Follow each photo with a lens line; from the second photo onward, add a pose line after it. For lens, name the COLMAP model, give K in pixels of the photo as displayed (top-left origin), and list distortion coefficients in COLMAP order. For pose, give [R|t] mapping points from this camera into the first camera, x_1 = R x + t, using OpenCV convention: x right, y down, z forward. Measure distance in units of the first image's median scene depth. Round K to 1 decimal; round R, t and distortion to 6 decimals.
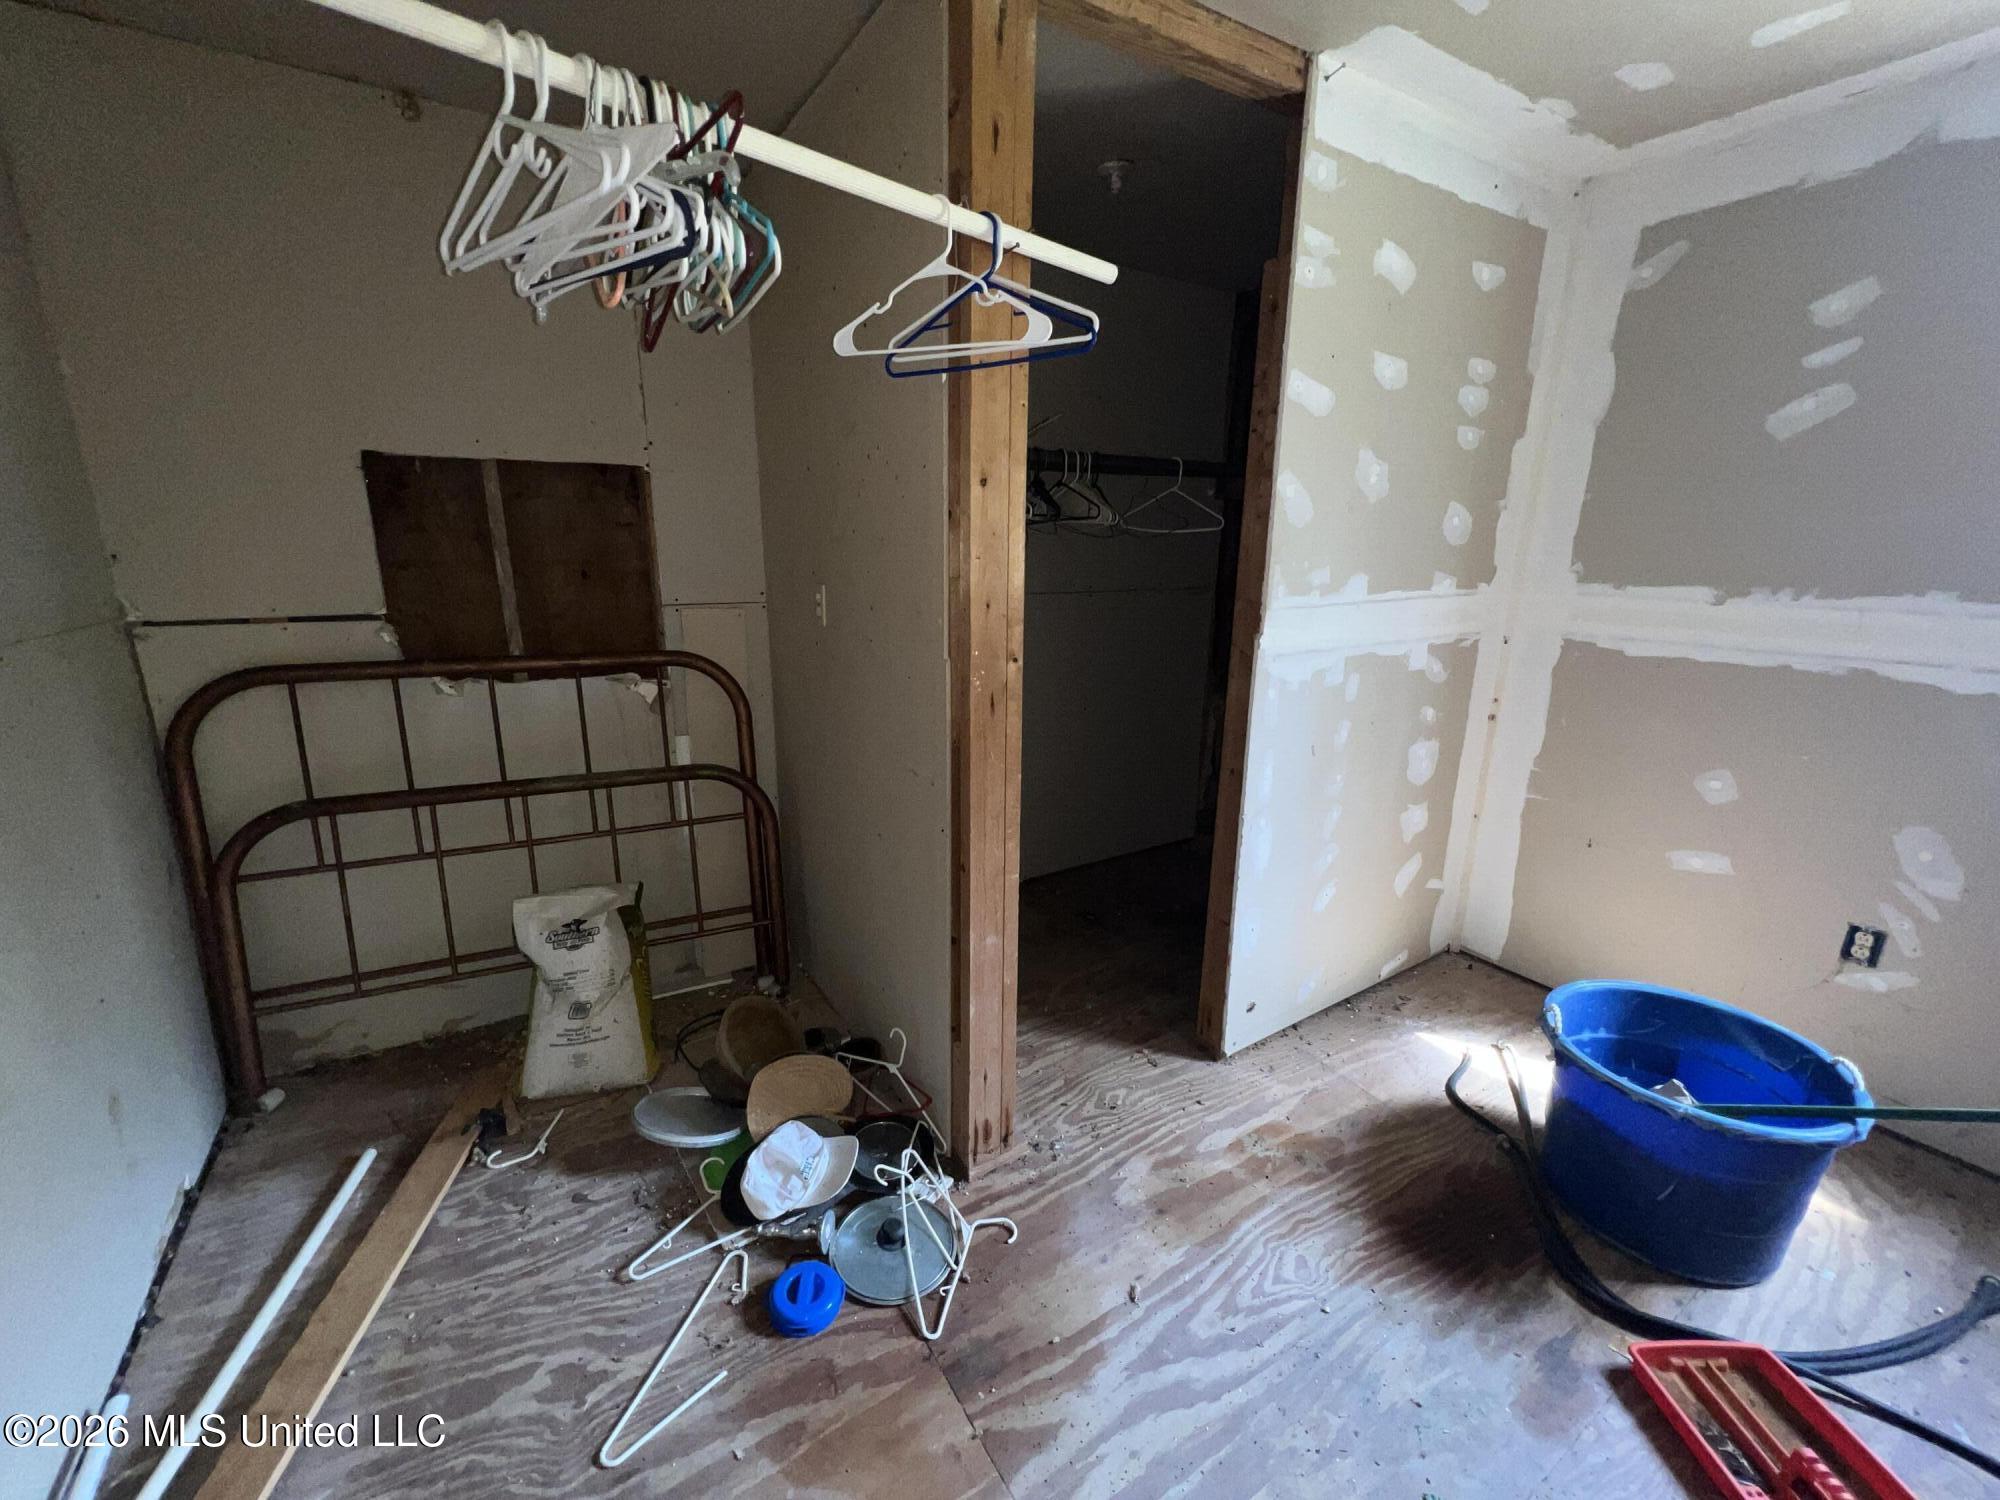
lens RADIAL K [[808.9, 0, 997.0], [0, 808.9, 754.5], [0, 0, 1]] dist [-0.001729, 0.000454]
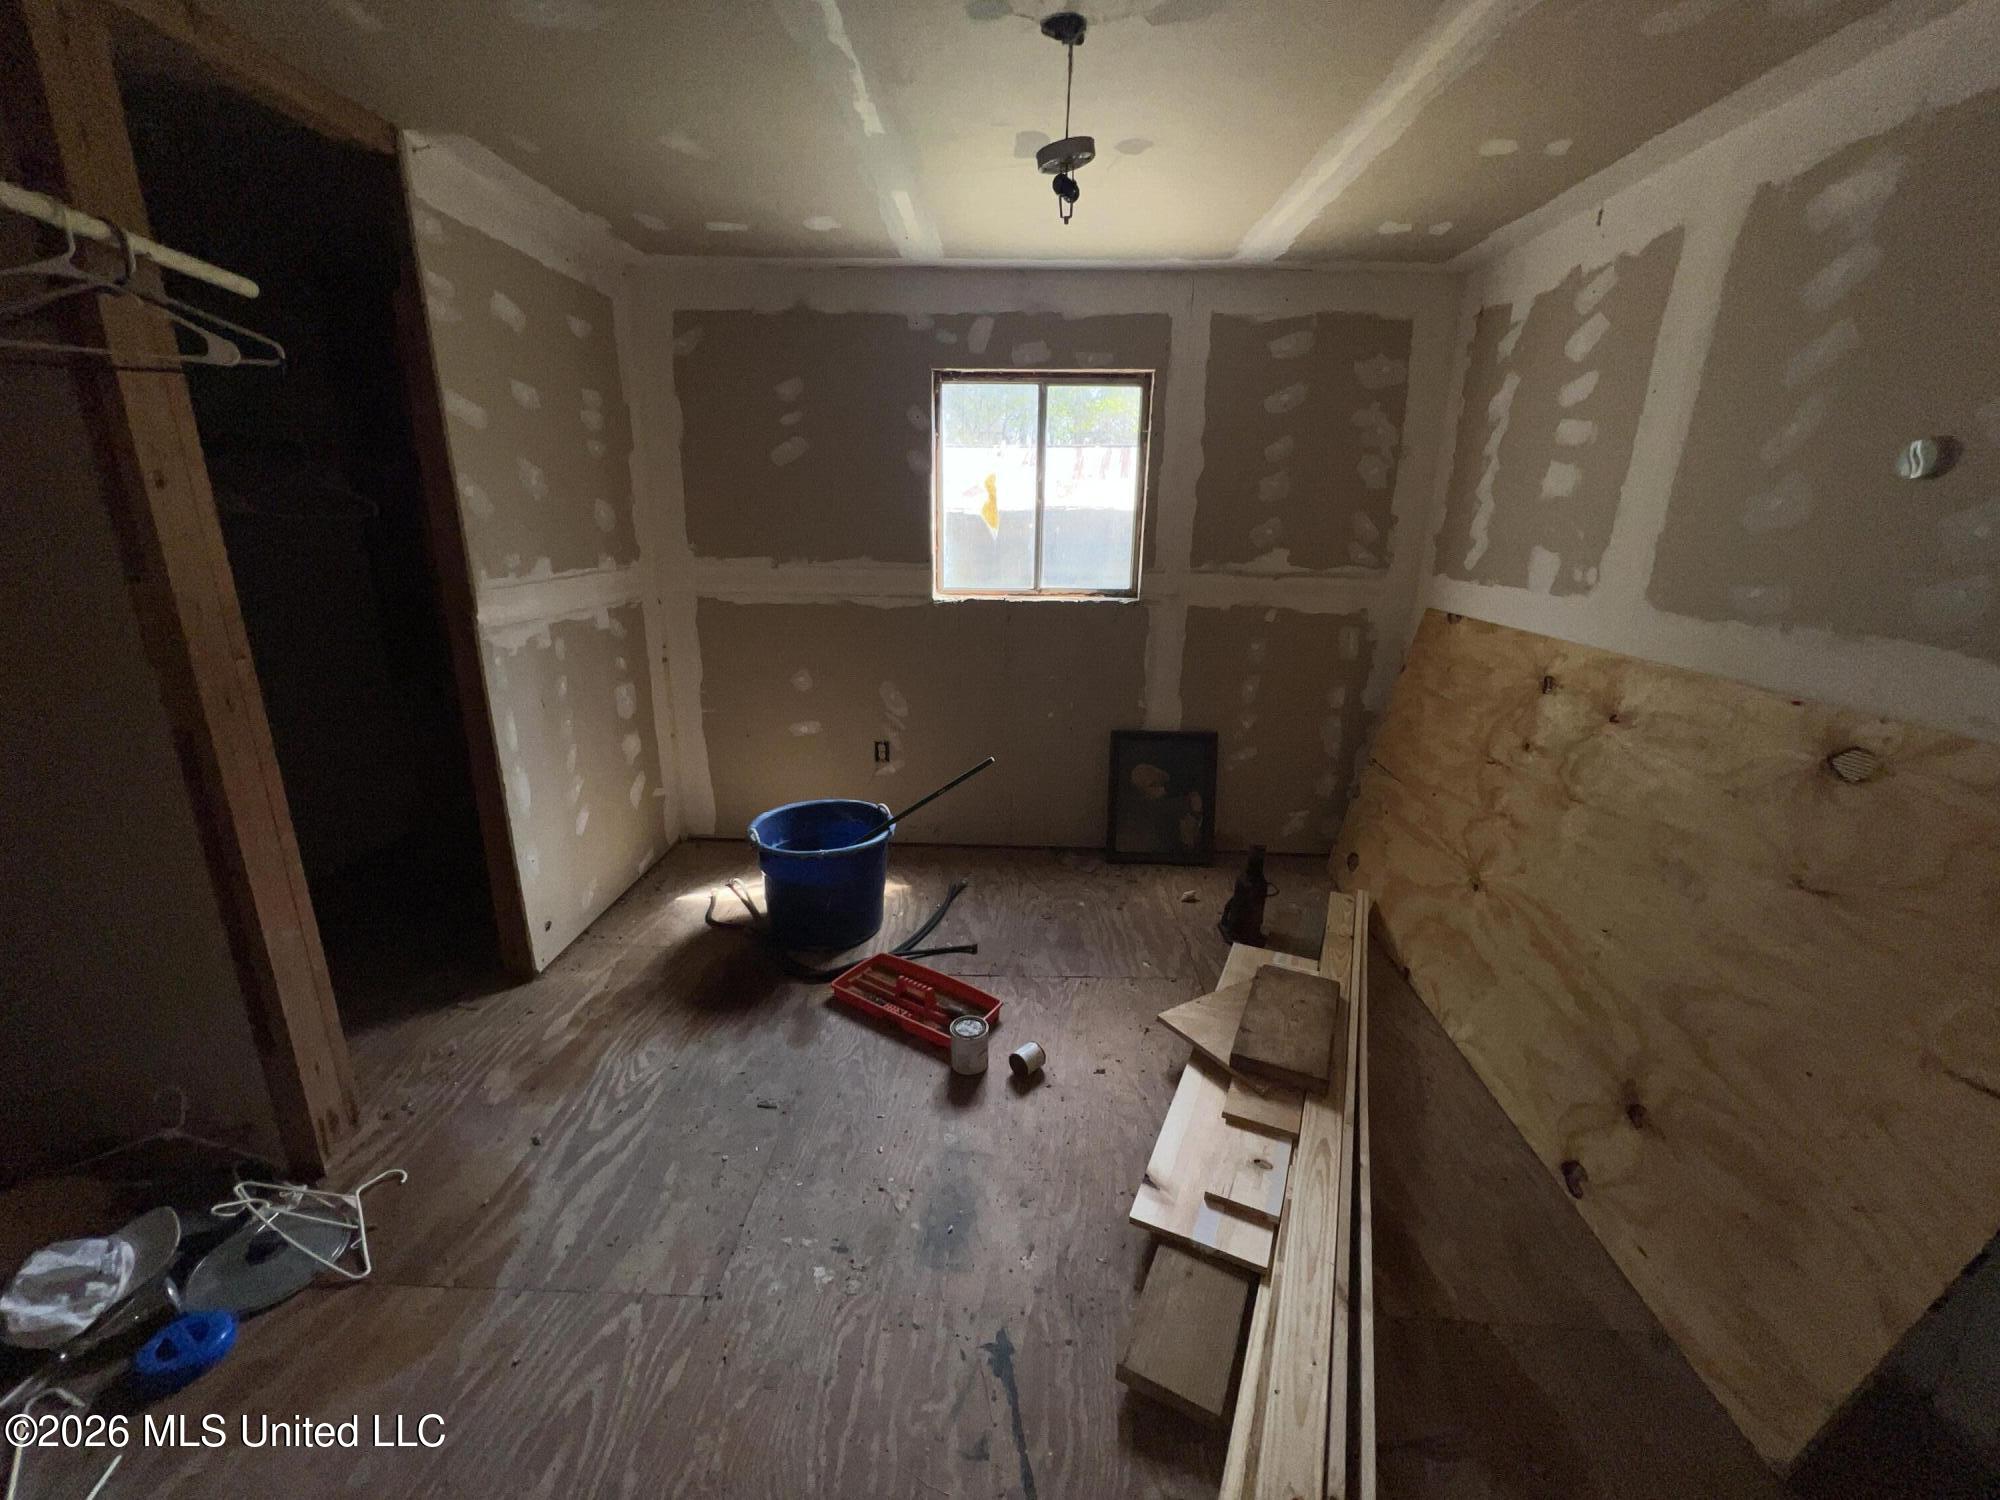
lens RADIAL K [[799.7, 0, 998.9], [0, 799.7, 748.8], [0, 0, 1]] dist [-0.002855, 0.000573]
pose [[0.563083, -0.226325, 0.794805, -0.227964], [0.203228, 0.970155, 0.132279, 0.048782], [-0.801022, 0.087043, 0.592273, -0.301489]]
